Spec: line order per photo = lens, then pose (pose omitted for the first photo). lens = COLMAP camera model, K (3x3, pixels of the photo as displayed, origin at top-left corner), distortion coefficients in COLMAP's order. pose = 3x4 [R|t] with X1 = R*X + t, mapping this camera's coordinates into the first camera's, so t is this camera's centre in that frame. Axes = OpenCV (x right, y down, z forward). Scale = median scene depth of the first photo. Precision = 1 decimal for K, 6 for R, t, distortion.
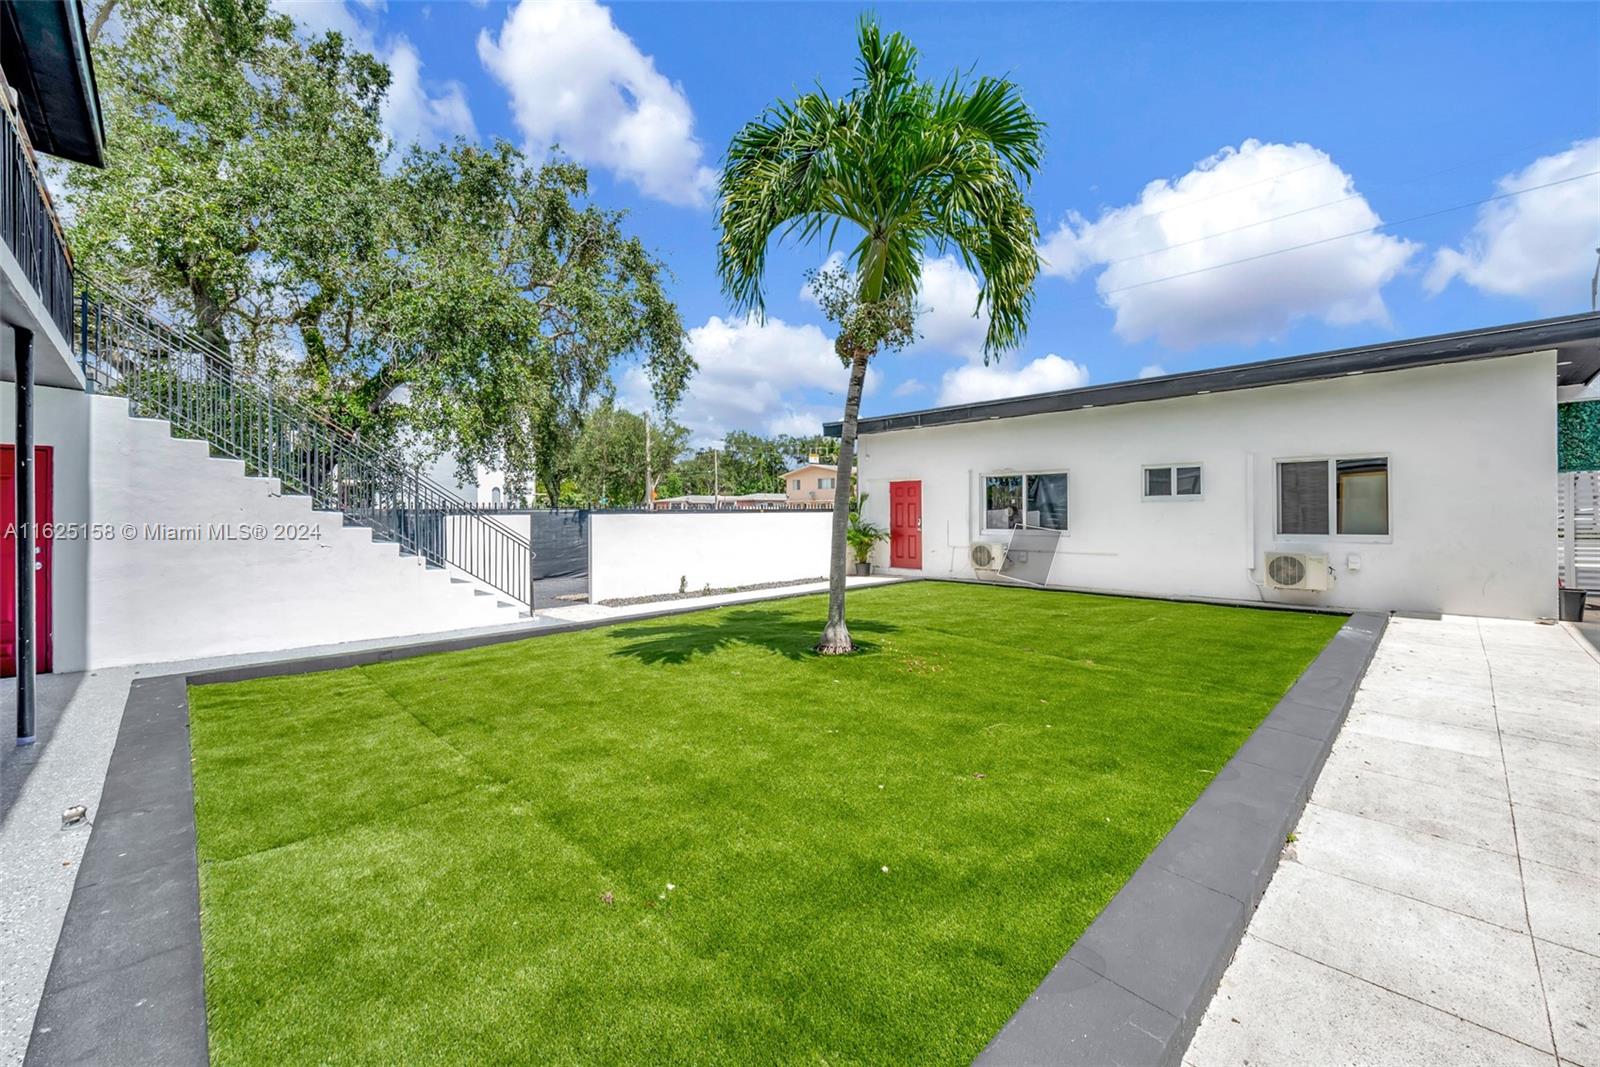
lens RADIAL K [[639.4, 0, 808.0], [0, 639.4, 535.0], [0, 0, 1]] dist [-0.001520, 0.000401]
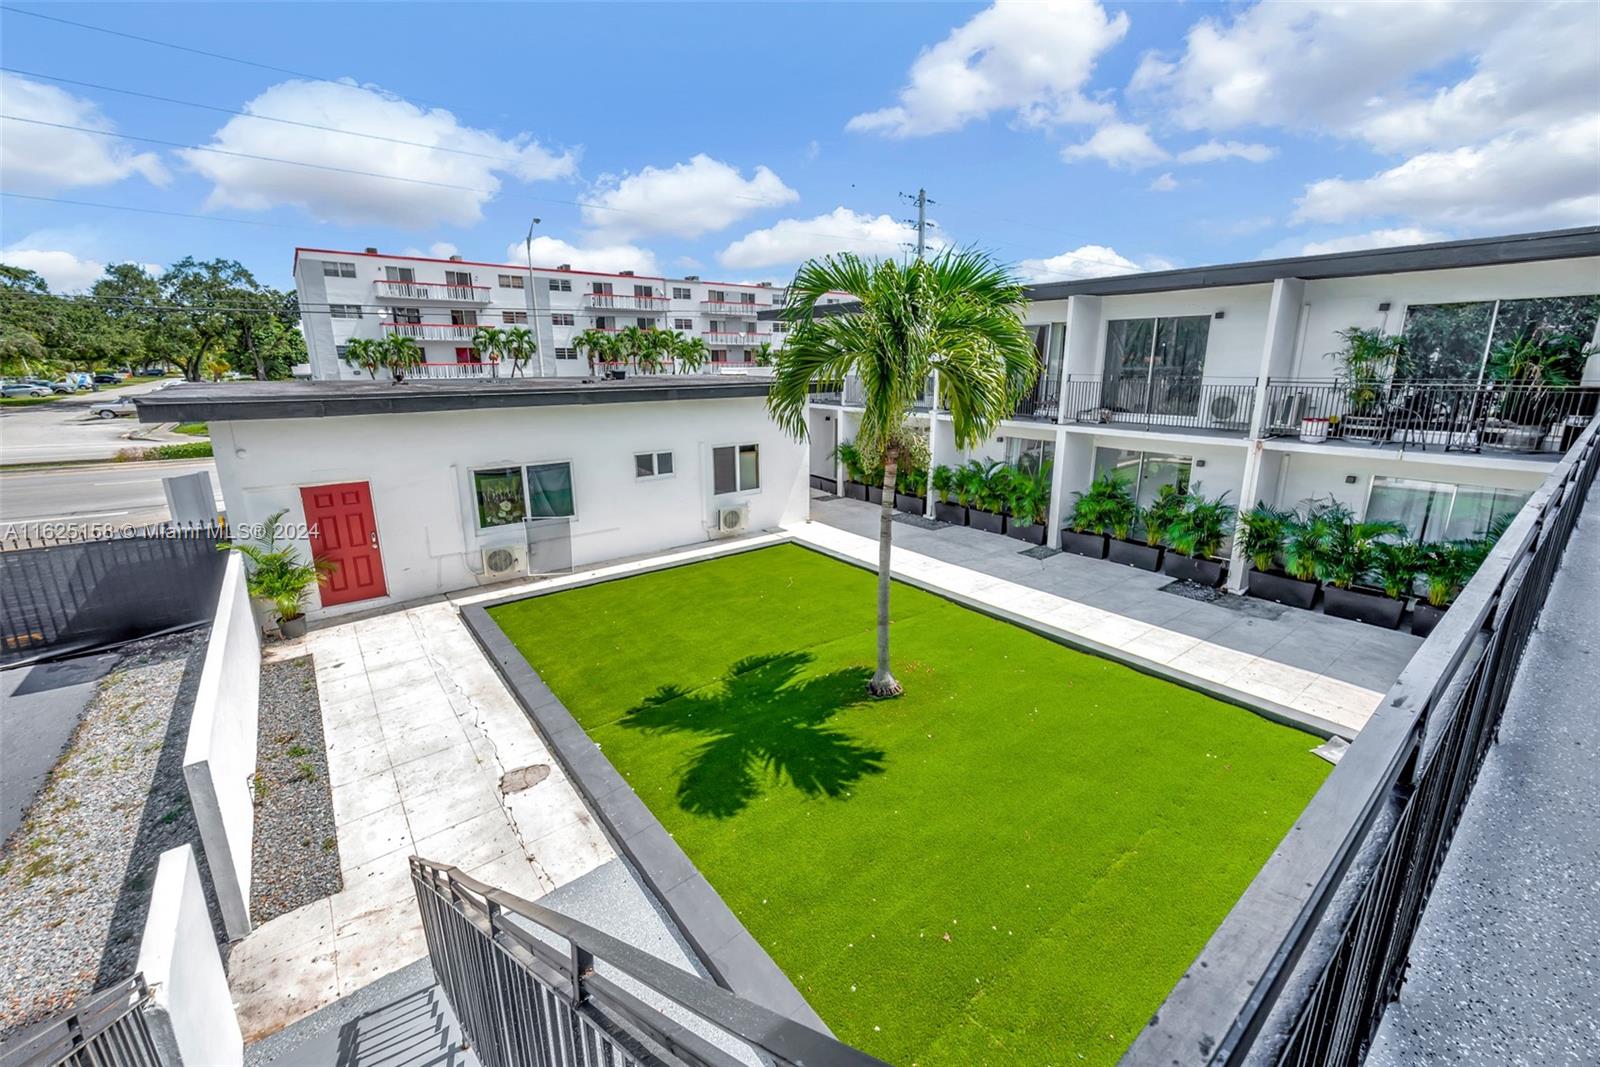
lens RADIAL K [[642.1, 0, 808.7], [0, 642.1, 518.8], [0, 0, 1]] dist [0.000128, -0.000112]
pose [[0.117374, -0.235617, 0.964732, -0.564619], [0.032877, 0.971836, 0.233352, -0.231428], [-0.992543, 0.004328, 0.121814, 0.467991]]
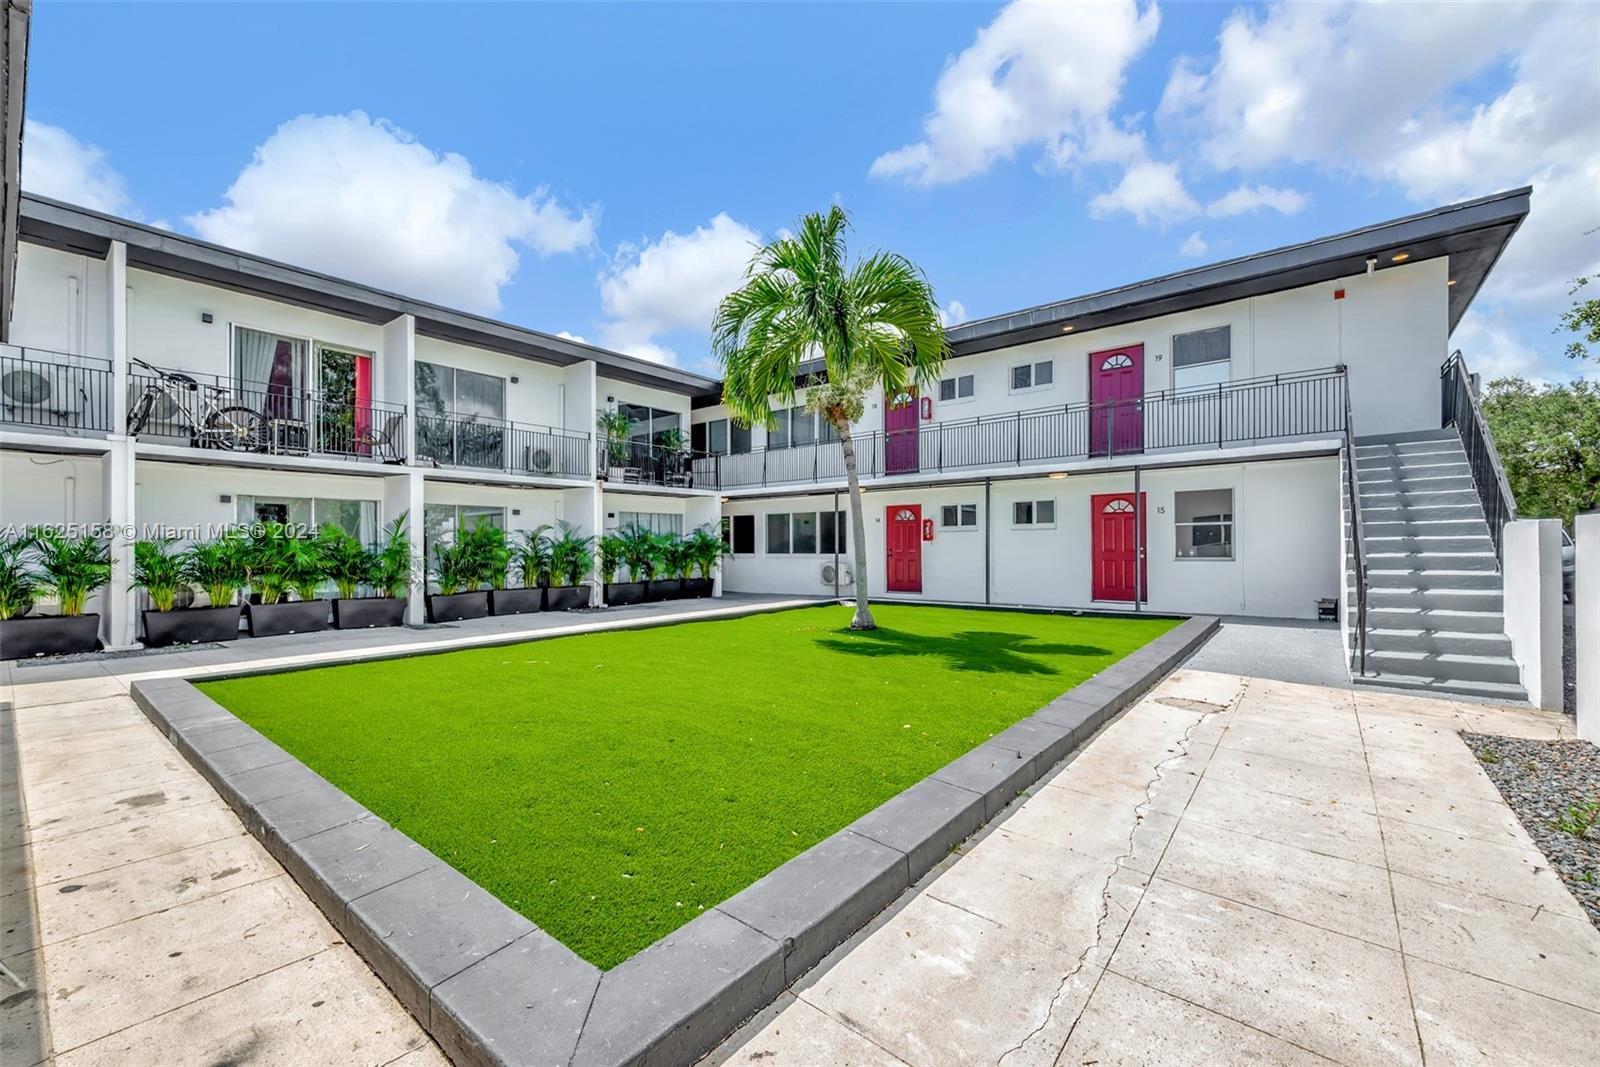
lens RADIAL K [[643.5, 0, 806.8], [0, 643.5, 552.6], [0, 0, 1]] dist [-0.000550, -0.000454]
pose [[-0.993980, 0.014663, -0.108578, 0.154002], [0.010454, 0.999175, 0.039230, -0.023230], [0.109064, 0.037859, -0.993313, 1.138888]]
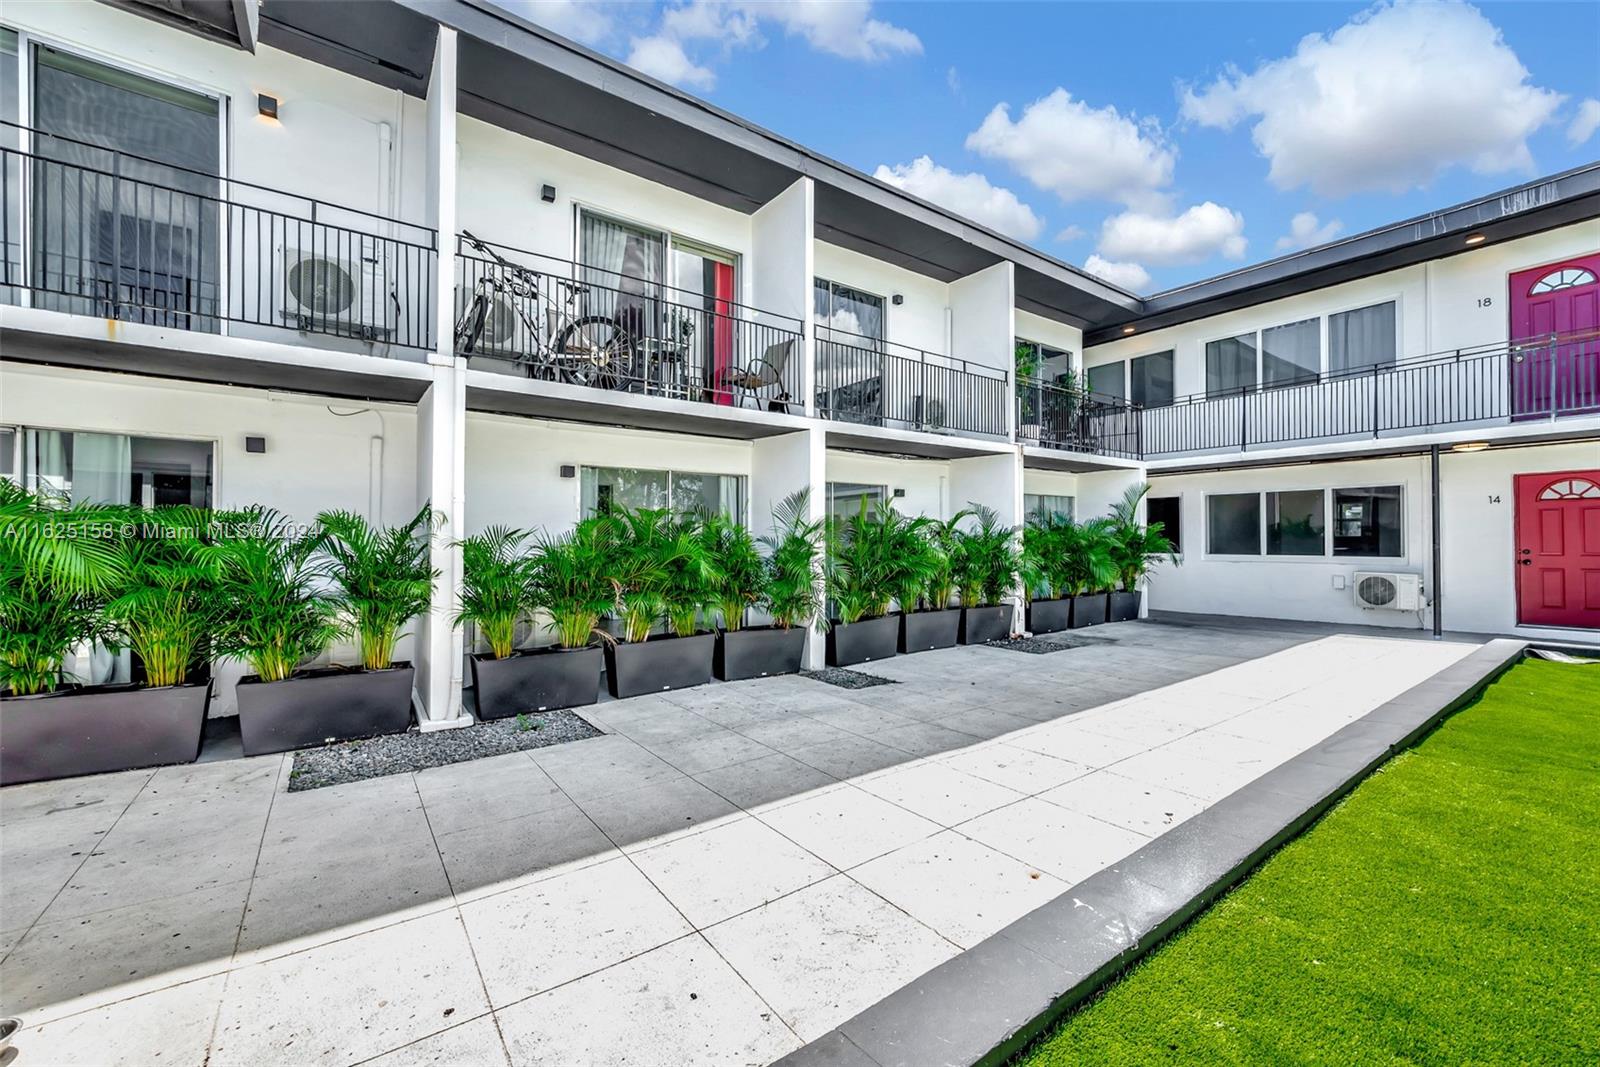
lens RADIAL K [[639.4, 0, 808.0], [0, 639.4, 535.0], [0, 0, 1]] dist [-0.001520, 0.000401]
pose [[-0.988144, 0.012361, 0.153032, 0.526108], [0.015665, 0.999669, 0.020401, -0.022671], [-0.152729, 0.022556, -0.988011, 0.731496]]
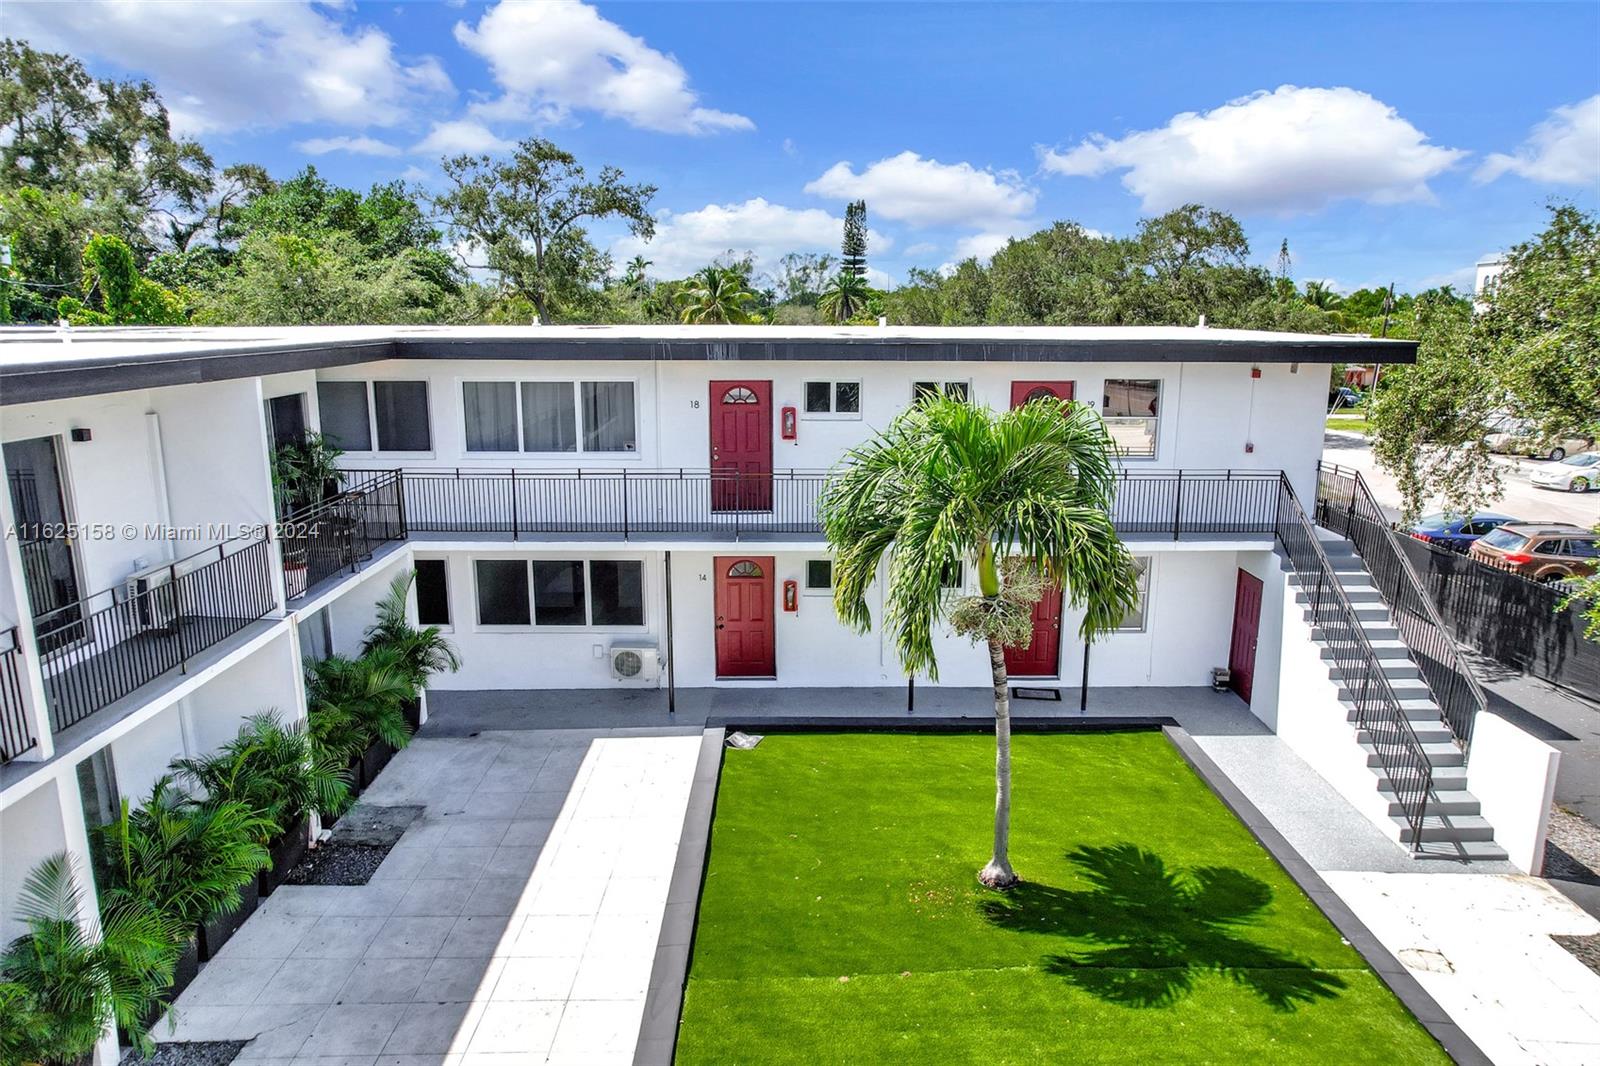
lens RADIAL K [[1029.9, 0, 805.6], [0, 1029.9, 542.8], [0, 0, 1]] dist [-0.068271, 0.059688]
pose [[-0.701832, 0.162866, -0.693474, 0.694461], [-0.021808, 0.968144, 0.249444, -0.410059], [0.712009, 0.190191, -0.675922, 0.889433]]
